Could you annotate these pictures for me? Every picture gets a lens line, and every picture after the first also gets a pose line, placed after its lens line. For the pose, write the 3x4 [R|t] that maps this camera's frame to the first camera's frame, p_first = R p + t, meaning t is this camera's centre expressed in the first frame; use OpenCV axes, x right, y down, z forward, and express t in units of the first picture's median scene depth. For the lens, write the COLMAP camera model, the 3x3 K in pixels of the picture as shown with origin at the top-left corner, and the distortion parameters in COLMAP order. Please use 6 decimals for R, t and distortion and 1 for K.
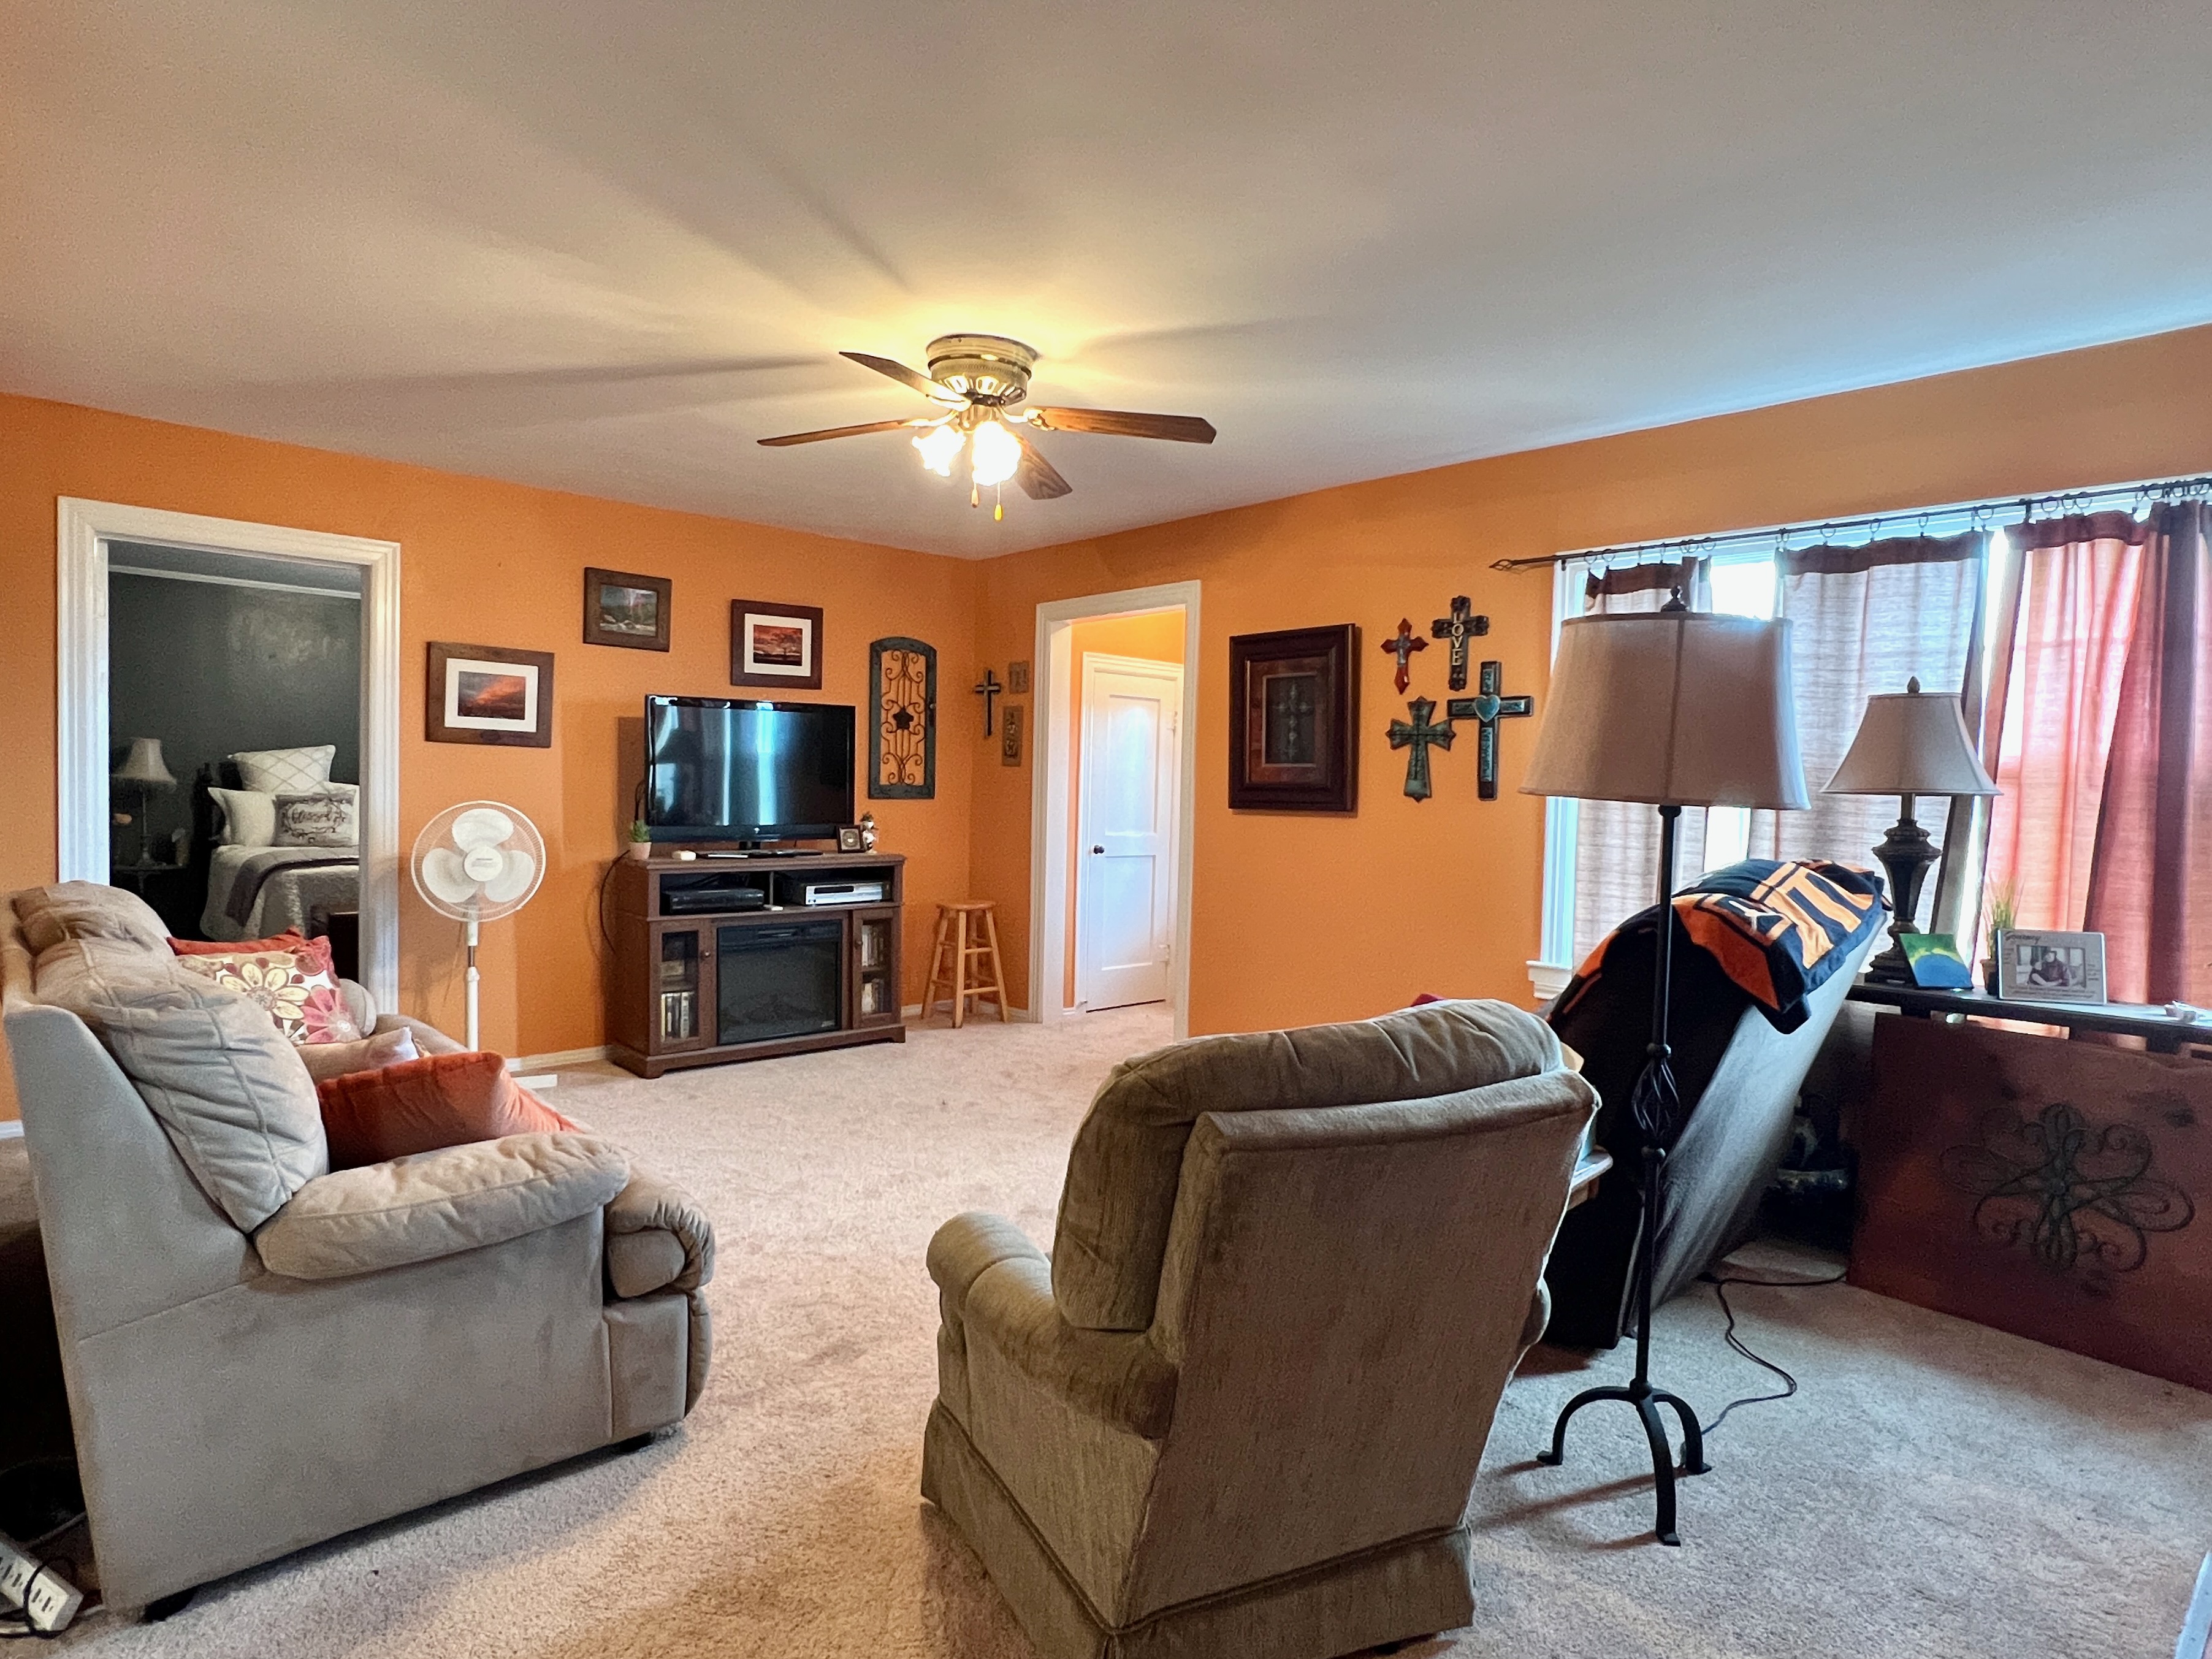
lens RADIAL K [[1226.3, 0, 1099.4], [0, 1226.3, 829.4], [0, 0, 1]] dist [0.003614, 0.000578]
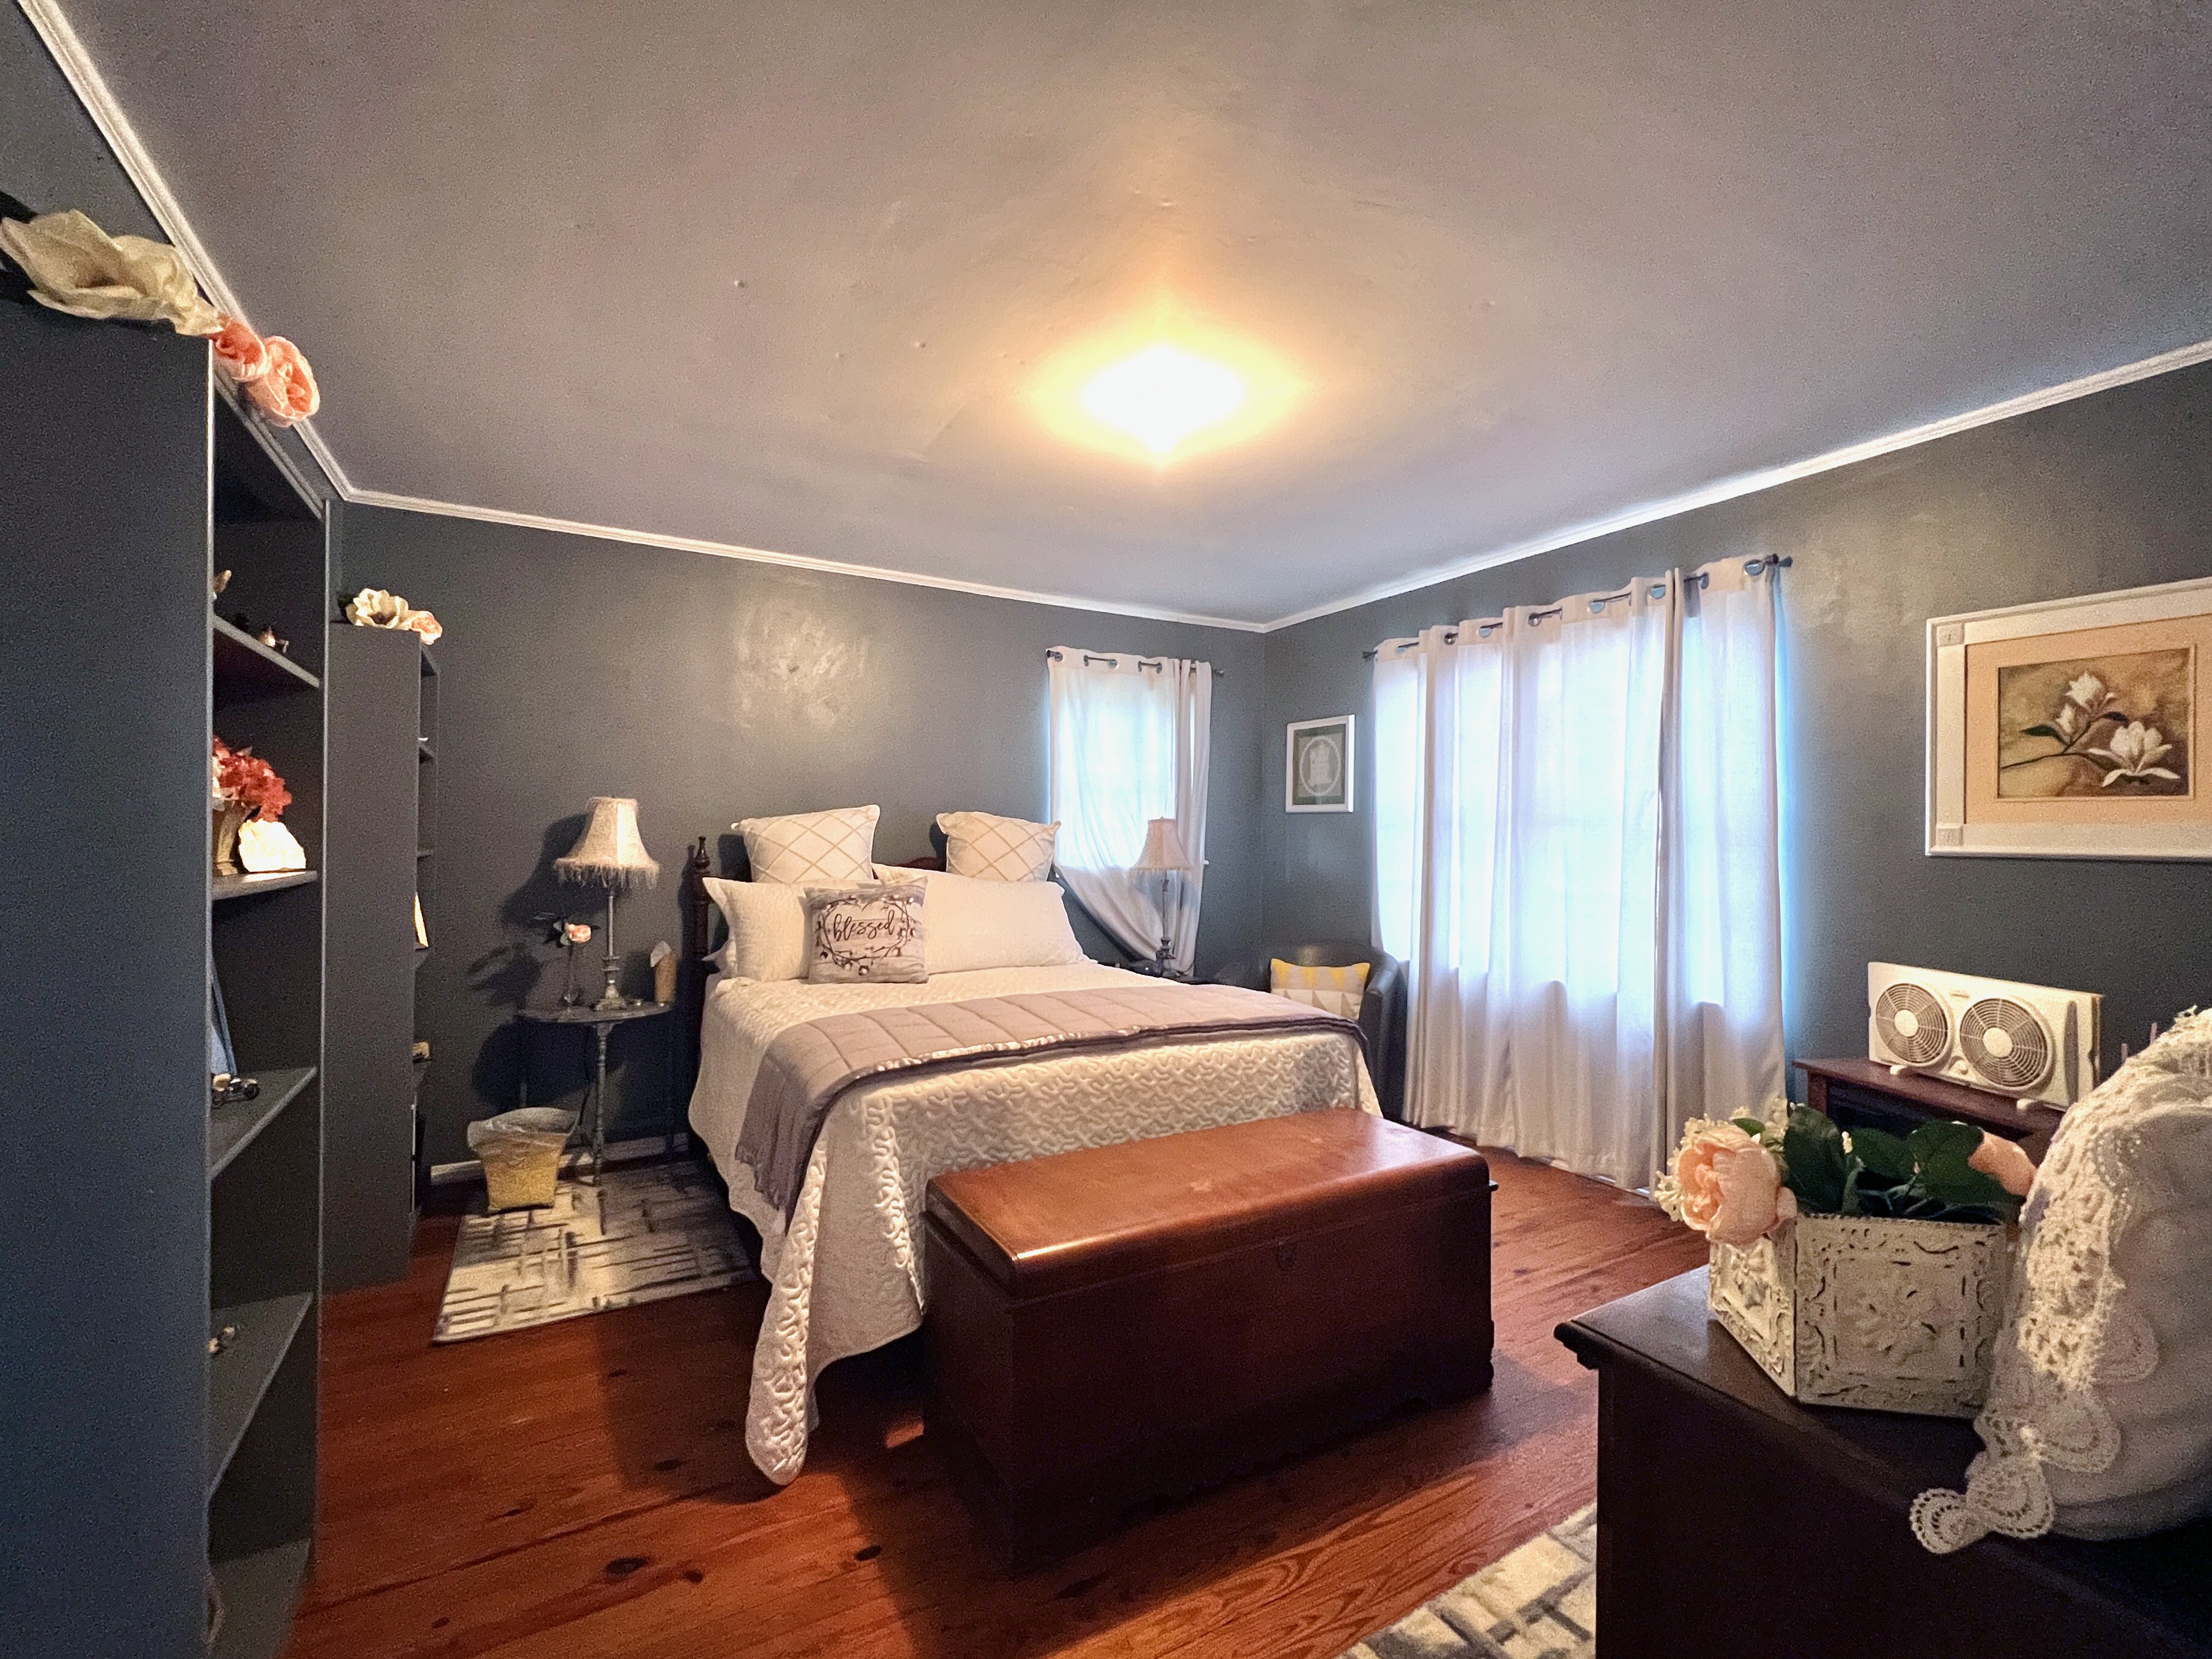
lens RADIAL K [[955.2, 0, 1099.3], [0, 955.2, 832.2], [0, 0, 1]] dist [-0.002088, -0.000019]
pose [[0.973650, -0.021765, -0.227007, -0.434912], [0.010262, 0.998608, -0.051728, -0.030570], [0.227817, 0.048036, 0.972518, 0.595380]]
